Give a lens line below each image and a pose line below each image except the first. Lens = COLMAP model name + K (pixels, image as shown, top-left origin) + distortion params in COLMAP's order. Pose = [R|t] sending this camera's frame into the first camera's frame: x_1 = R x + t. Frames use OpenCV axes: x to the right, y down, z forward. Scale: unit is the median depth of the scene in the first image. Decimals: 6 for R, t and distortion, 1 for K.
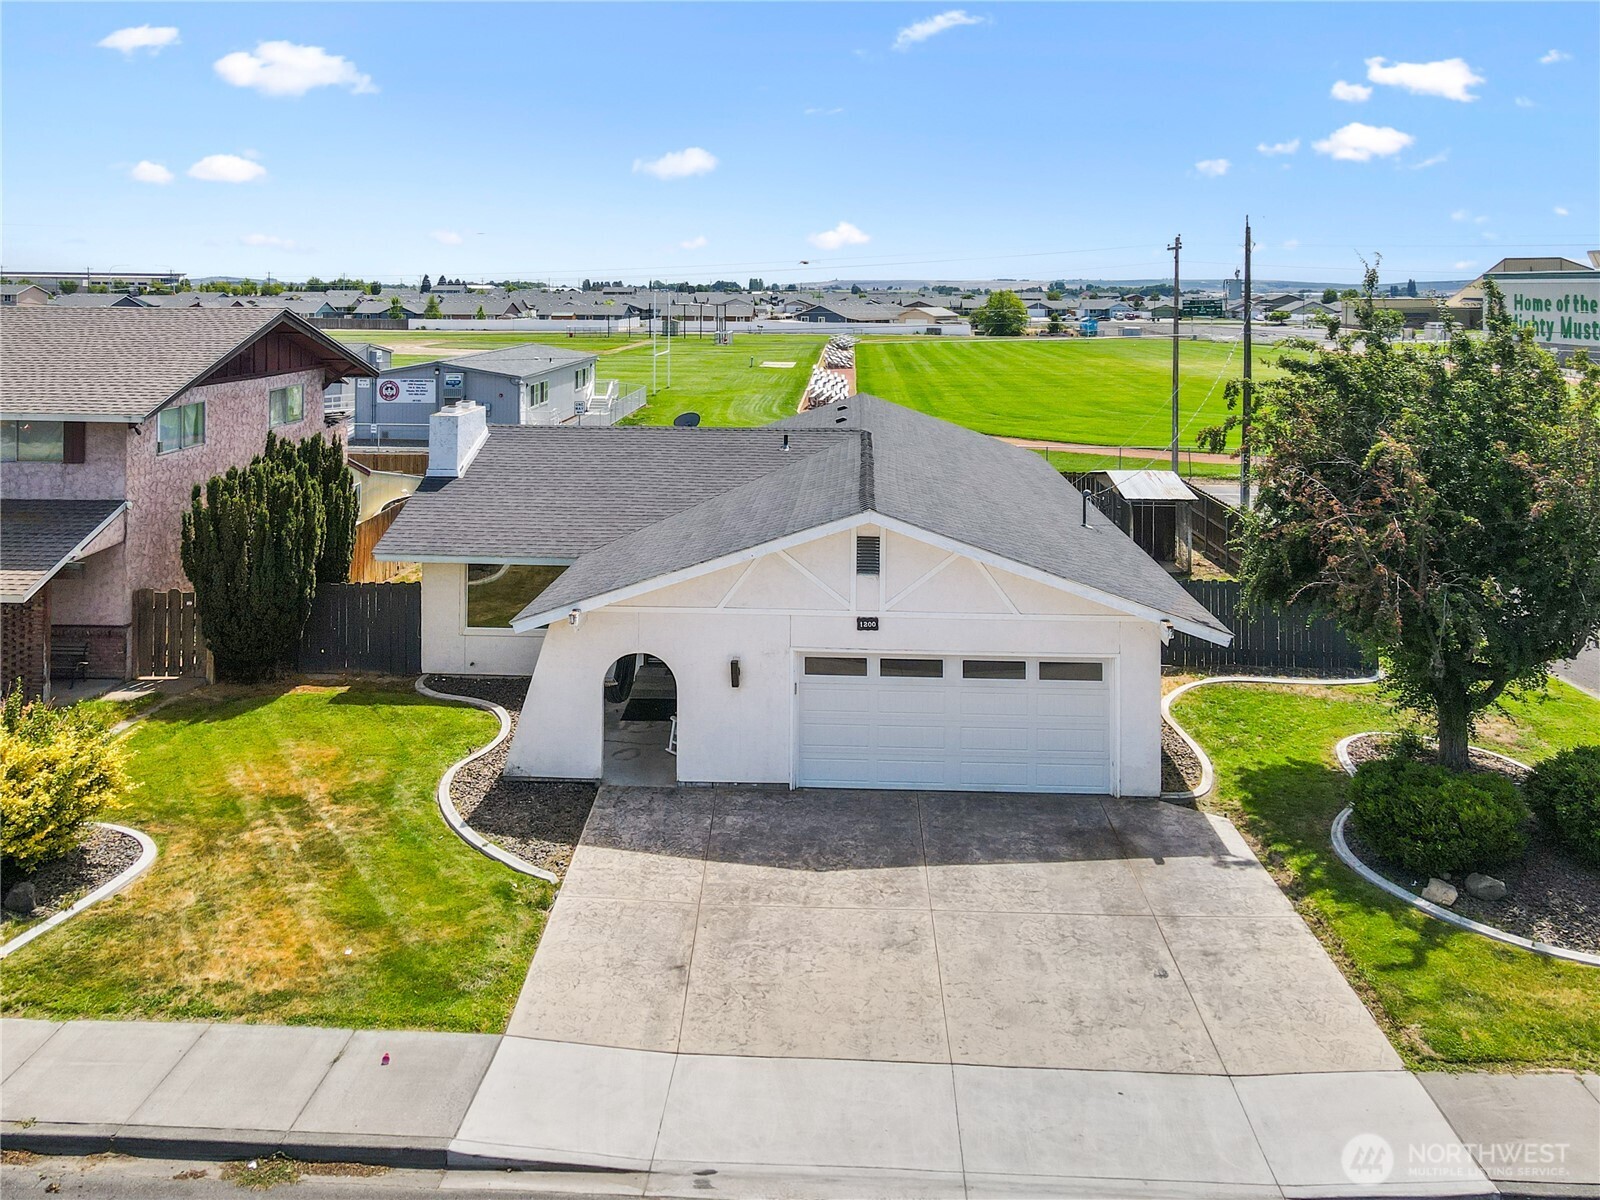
lens RADIAL K [[1264.6, 0, 791.0], [0, 1264.6, 269.1], [0, 0, 1]] dist [-0.000066, 0.005401]
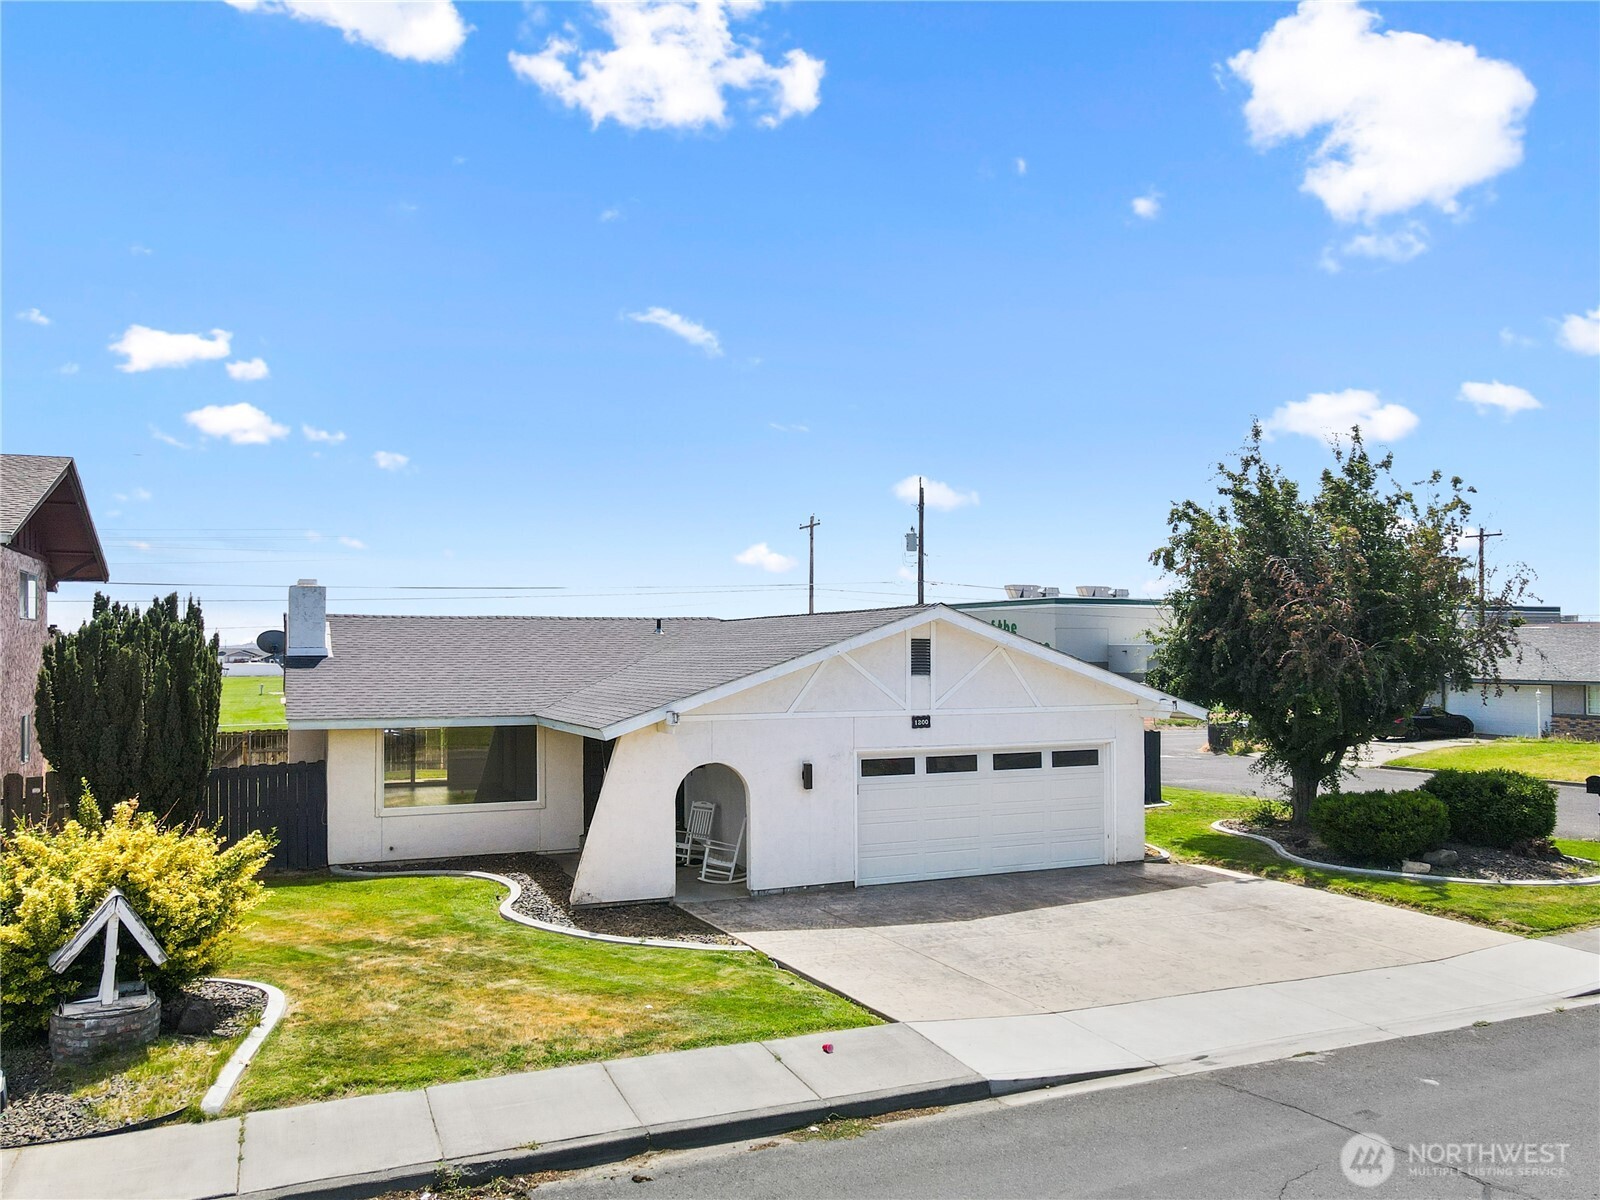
lens RADIAL K [[1233.1, 0, 808.5], [0, 1233.1, 628.2], [0, 0, 1]] dist [0.006717, 0.011615]
pose [[0.896385, -0.000267, 0.443276, -0.477872], [0.001092, 0.999998, -0.001605, 0.204102], [-0.443275, 0.001923, 0.896384, 0.122363]]
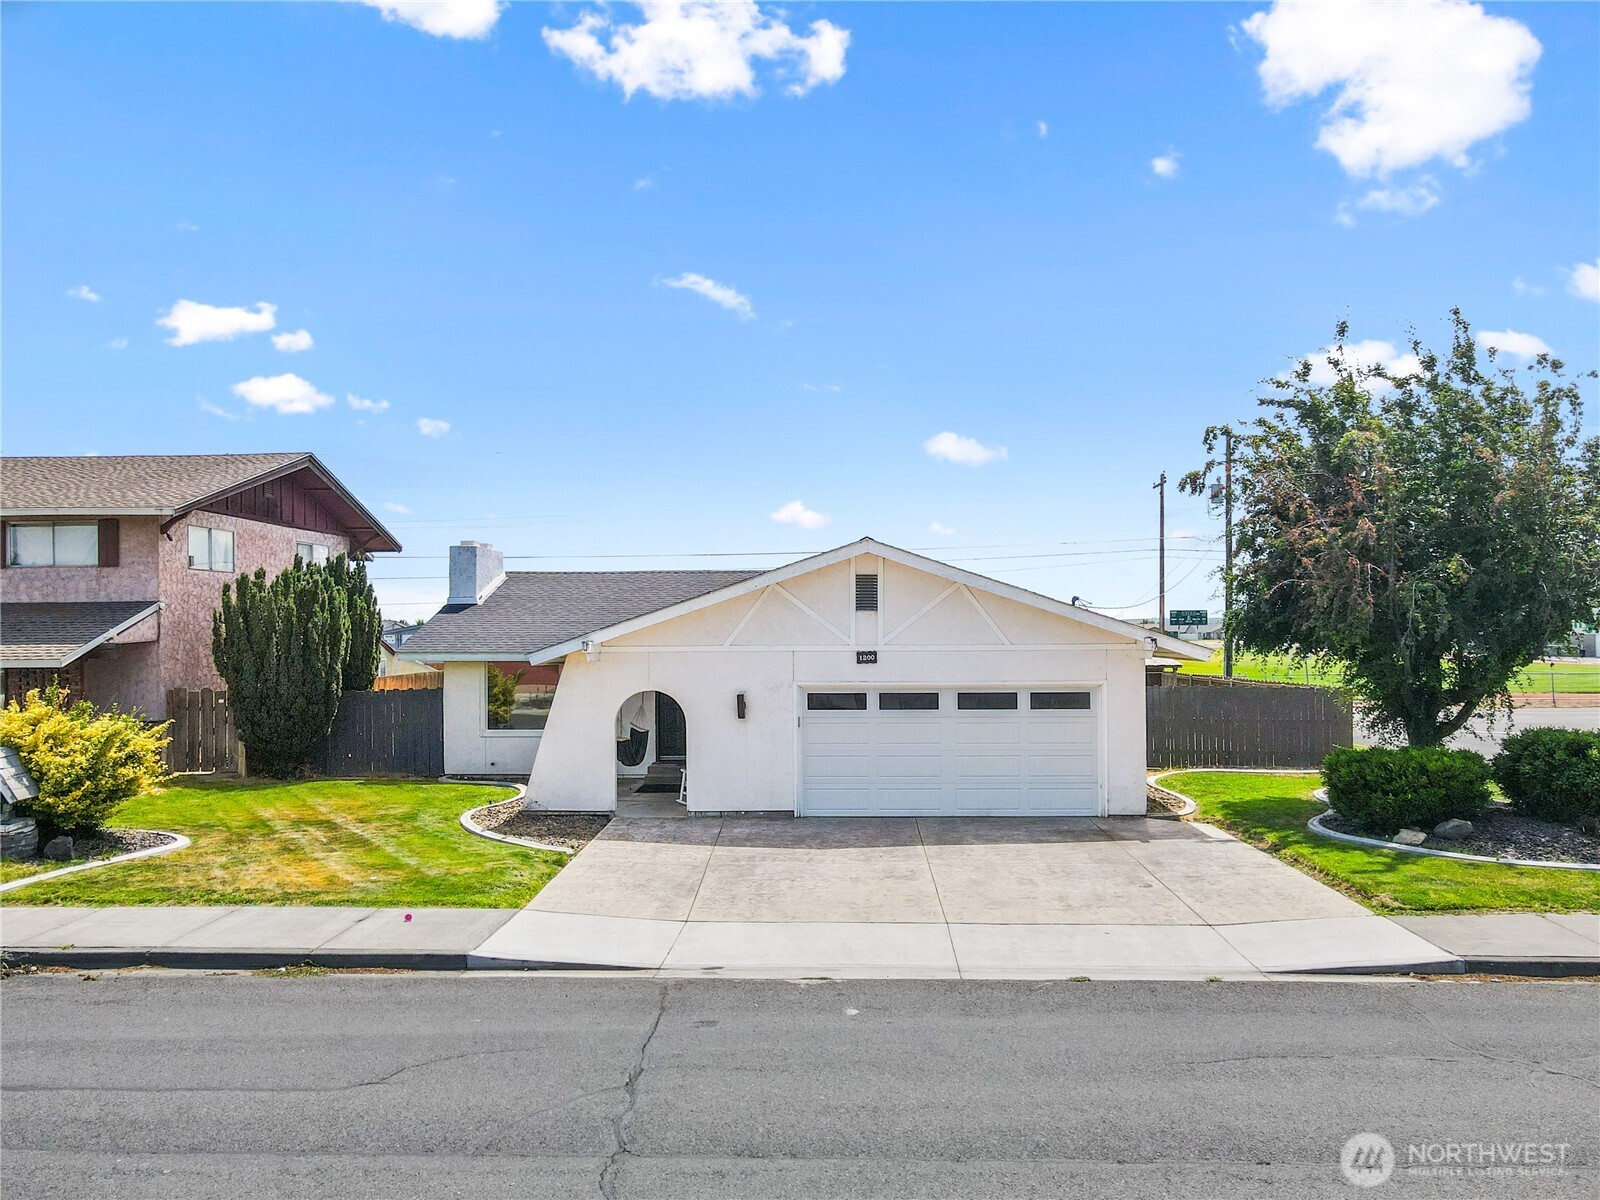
lens RADIAL K [[1202.3, 0, 804.8], [0, 1202.3, 618.7], [0, 0, 1]] dist [0.004226, 0.003444]
pose [[0.999920, -0.011537, 0.005265, 0.004235], [0.011511, 0.999922, 0.004939, 0.242763], [-0.005321, -0.004878, 0.999974, 0.000760]]
